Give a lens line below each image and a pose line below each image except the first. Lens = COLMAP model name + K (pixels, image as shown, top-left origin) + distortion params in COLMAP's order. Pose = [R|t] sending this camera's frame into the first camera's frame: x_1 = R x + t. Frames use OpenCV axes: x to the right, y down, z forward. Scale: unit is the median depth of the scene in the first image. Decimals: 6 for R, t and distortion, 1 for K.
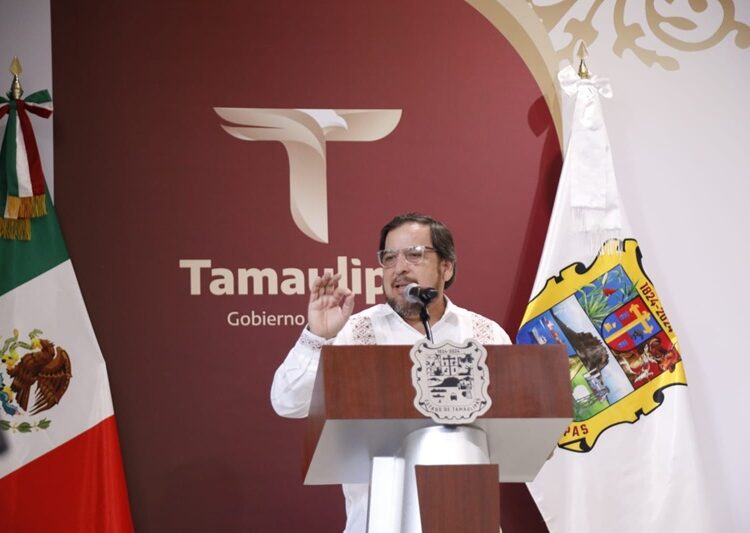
lens RADIAL K [[2100.6, 0, 377.7], [0, 2100.6, 270.4], [0, 0, 1]] dist [0.528437, 0.000000]
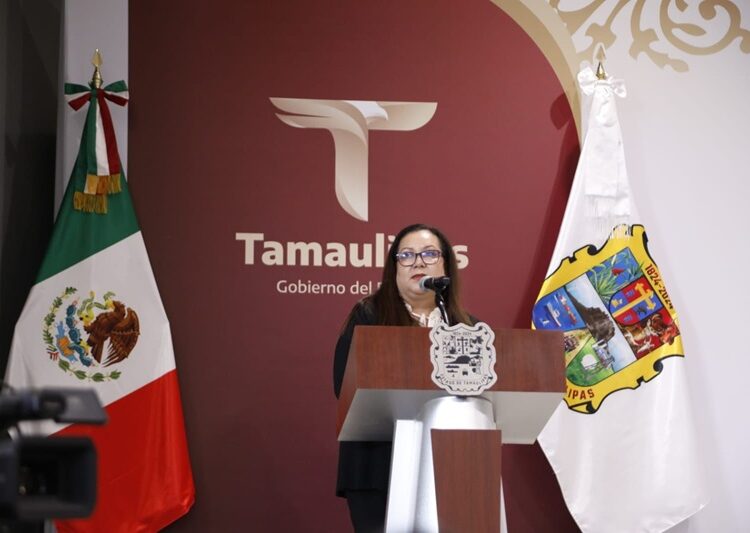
lens RADIAL K [[2084.7, 0, 373.0], [0, 2084.7, 266.5], [0, 0, 1]] dist [0.491088, 0.000000]
pose [[0.999319, 0.026359, -0.025809, 0.008709], [-0.025621, 0.999265, 0.028513, -0.021105], [0.026542, -0.027832, 0.999260, -0.115730]]
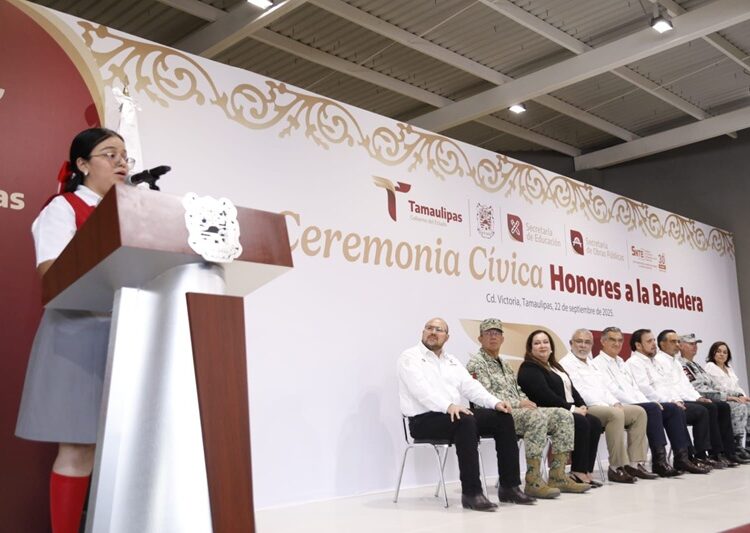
lens RADIAL K [[795.0, 0, 357.6], [0, 795.0, 276.3], [0, 0, 1]] dist [0.039596, 0.000000]
pose [[0.808413, 0.097201, 0.580535, -0.113057], [-0.093187, 0.994967, -0.036826, 0.060512], [-0.581193, -0.024327, 0.813402, 0.377711]]
